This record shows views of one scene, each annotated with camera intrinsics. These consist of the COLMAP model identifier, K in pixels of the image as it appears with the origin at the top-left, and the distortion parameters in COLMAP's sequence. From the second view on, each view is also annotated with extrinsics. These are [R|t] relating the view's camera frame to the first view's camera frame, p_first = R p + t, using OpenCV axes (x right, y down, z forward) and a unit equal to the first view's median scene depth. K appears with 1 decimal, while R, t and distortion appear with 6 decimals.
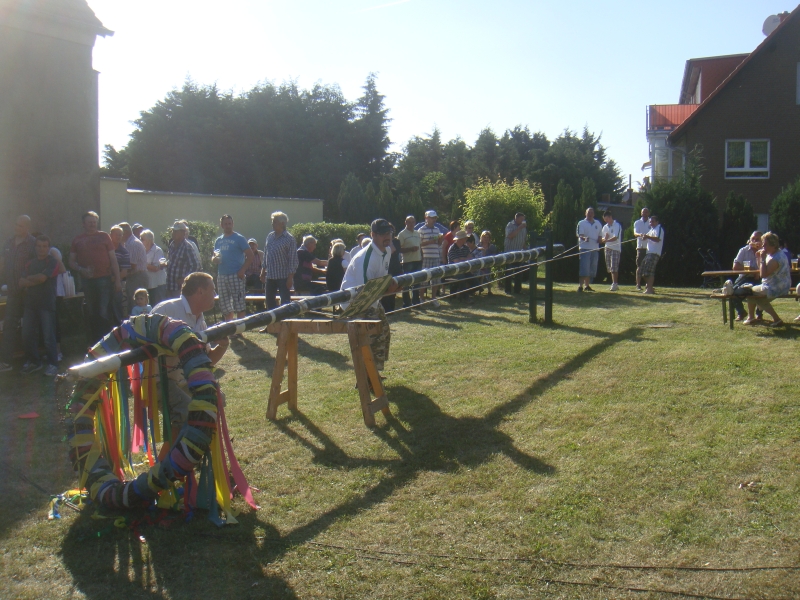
lens RADIAL K [[824.4, 0, 401.6], [0, 824.4, 321.0], [0, 0, 1]] dist [-0.189635, 0.156950]
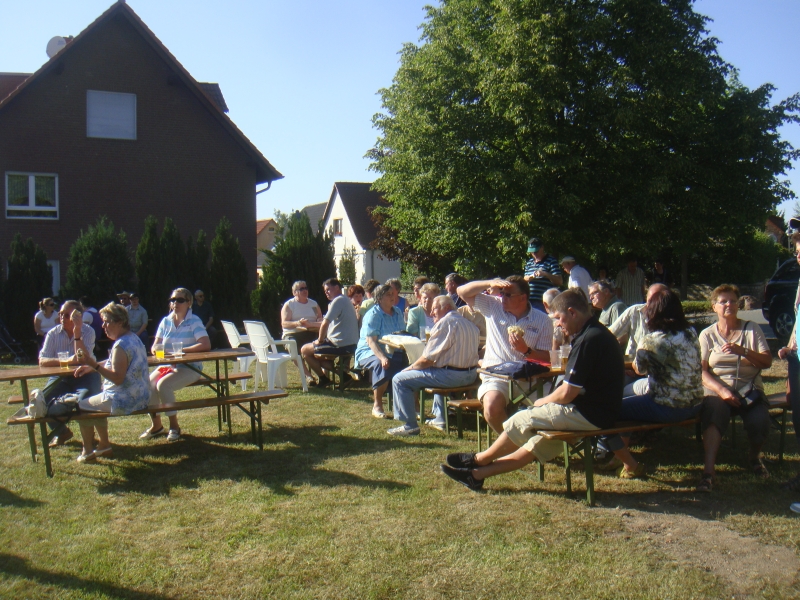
lens RADIAL K [[824.4, 0, 401.6], [0, 824.4, 321.0], [0, 0, 1]] dist [-0.189635, 0.156950]
pose [[0.661970, -0.038669, 0.748532, 0.059634], [0.077350, 0.996861, -0.016908, -0.027273], [-0.745529, 0.069091, 0.662883, 0.162423]]
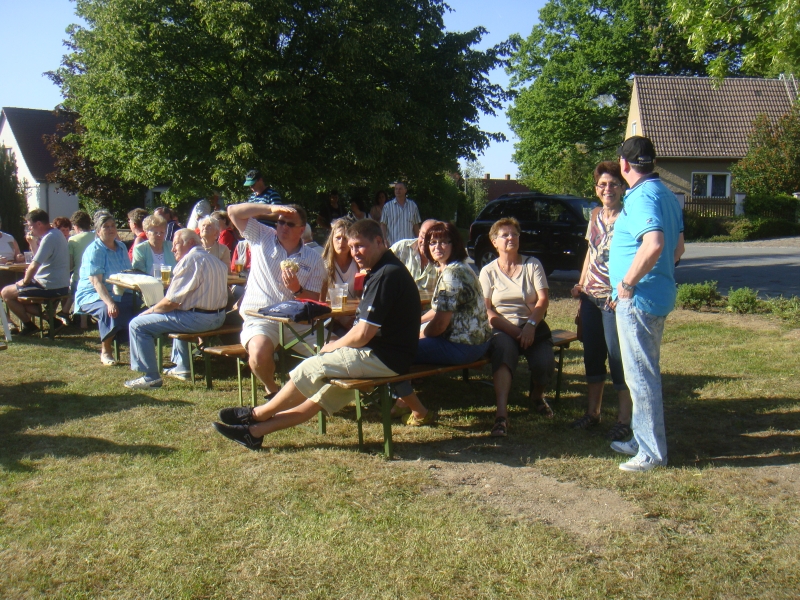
lens RADIAL K [[824.4, 0, 401.6], [0, 824.4, 321.0], [0, 0, 1]] dist [-0.189635, 0.156950]
pose [[0.326309, -0.107449, 0.939136, 0.064434], [0.074636, 0.993345, 0.087719, -0.027946], [-0.942312, 0.041470, 0.332157, 0.180960]]
